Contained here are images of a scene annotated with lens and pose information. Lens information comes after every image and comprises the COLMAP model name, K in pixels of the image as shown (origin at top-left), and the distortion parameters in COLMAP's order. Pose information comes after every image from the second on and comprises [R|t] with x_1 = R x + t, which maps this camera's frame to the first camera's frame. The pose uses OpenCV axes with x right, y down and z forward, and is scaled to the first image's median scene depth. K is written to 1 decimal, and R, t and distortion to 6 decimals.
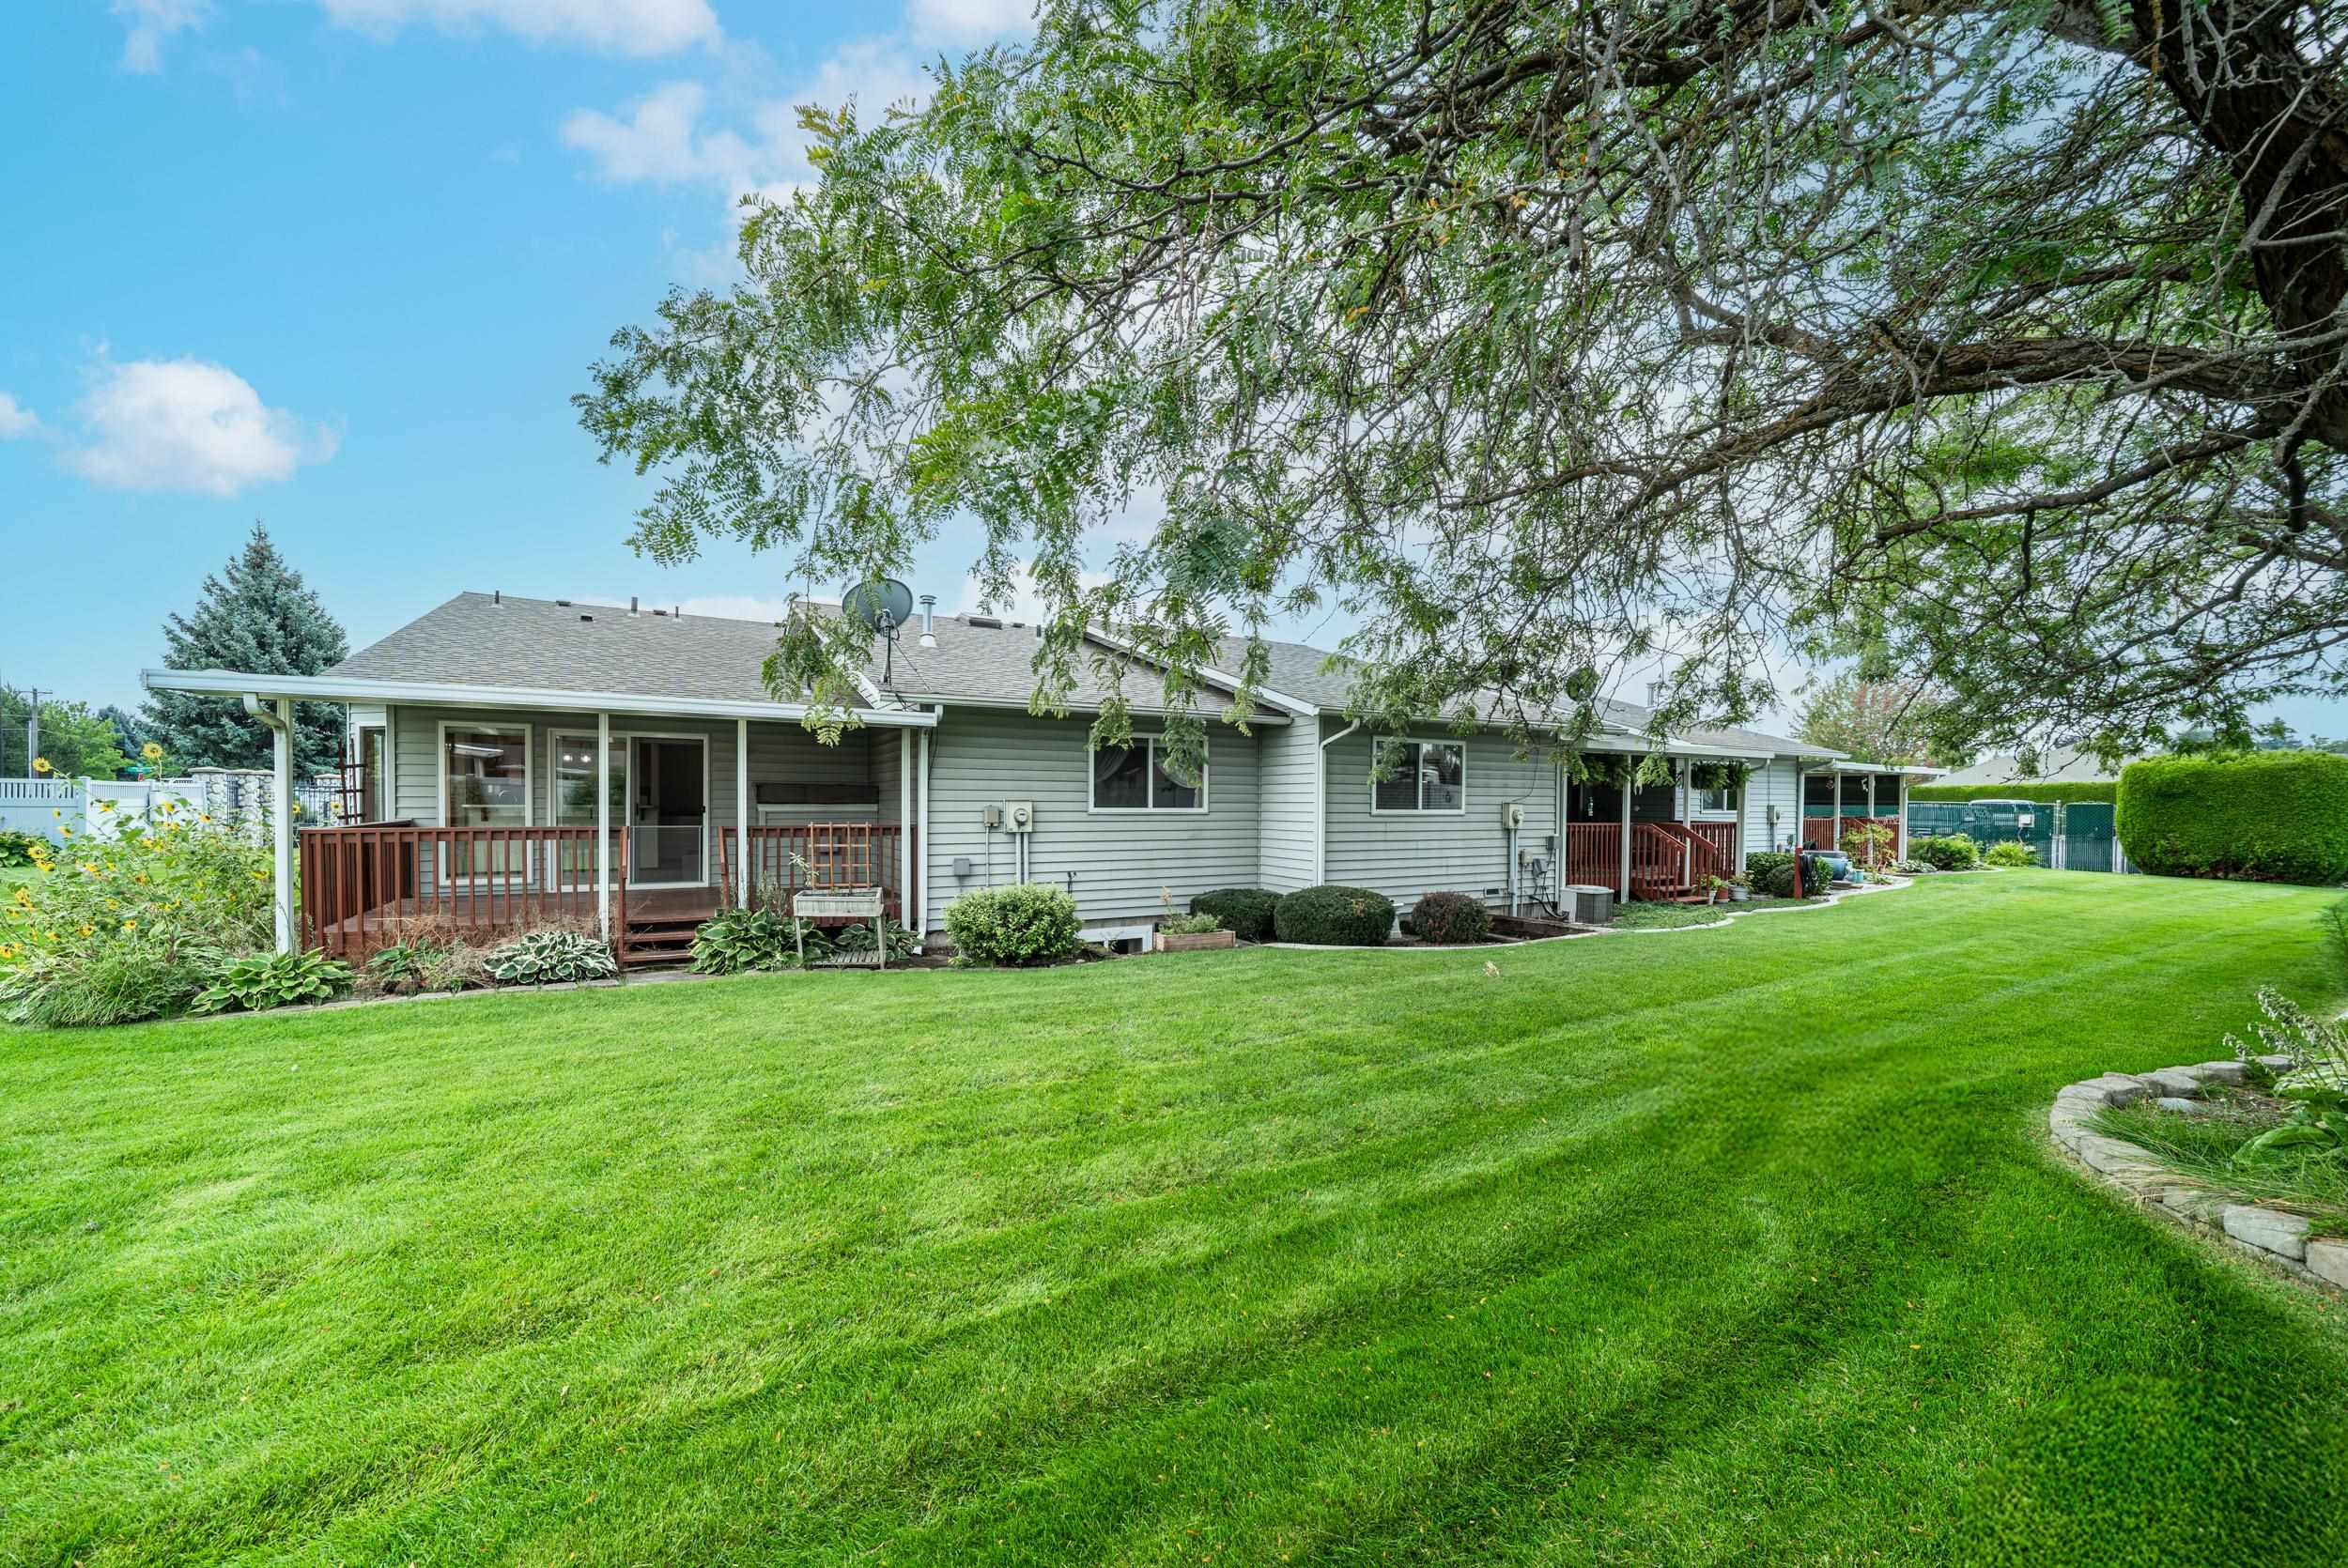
lens RADIAL K [[827.9, 0, 1103.6], [0, 827.9, 810.7], [0, 0, 1]] dist [0.000346, -0.000015]
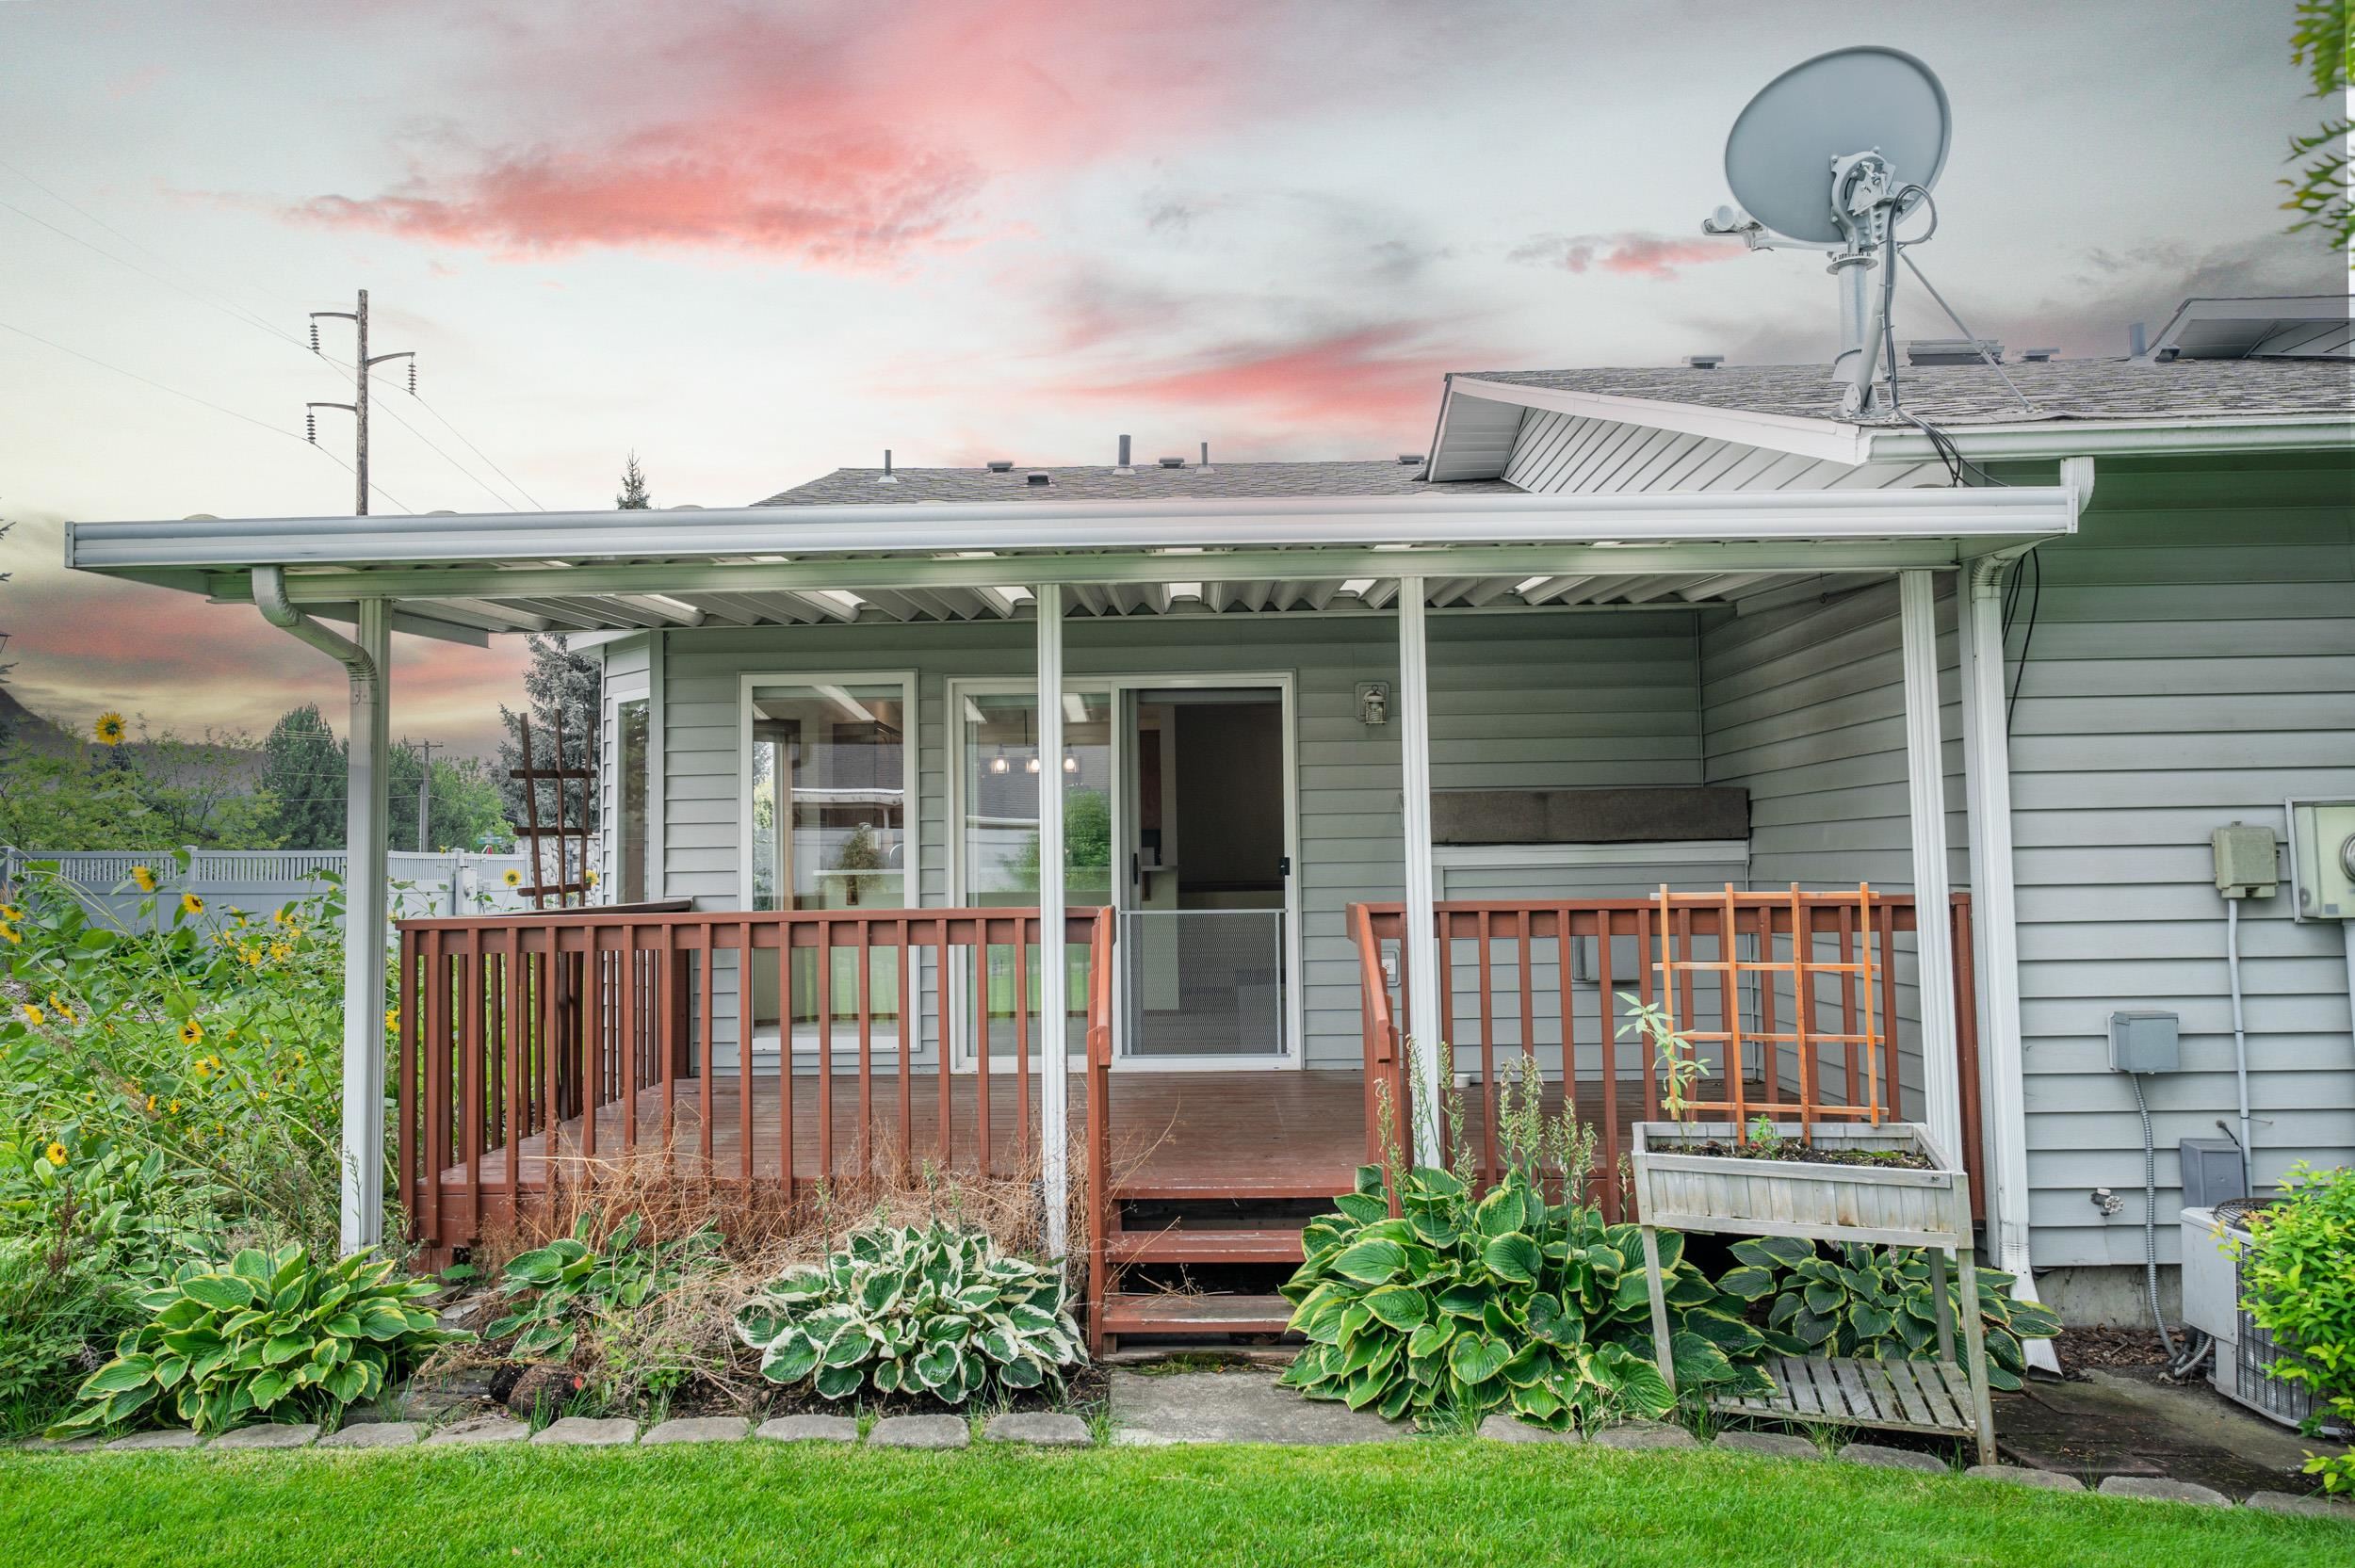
lens RADIAL K [[1621.8, 0, 1177.5], [0, 1621.8, 784.0], [0, 0, 1]] dist [0.001814, -0.000679]
pose [[0.883590, -0.045943, -0.466002, -0.243323], [0.015501, 0.997500, -0.068951, 0.015839], [0.468005, 0.053701, 0.882093, 0.431794]]
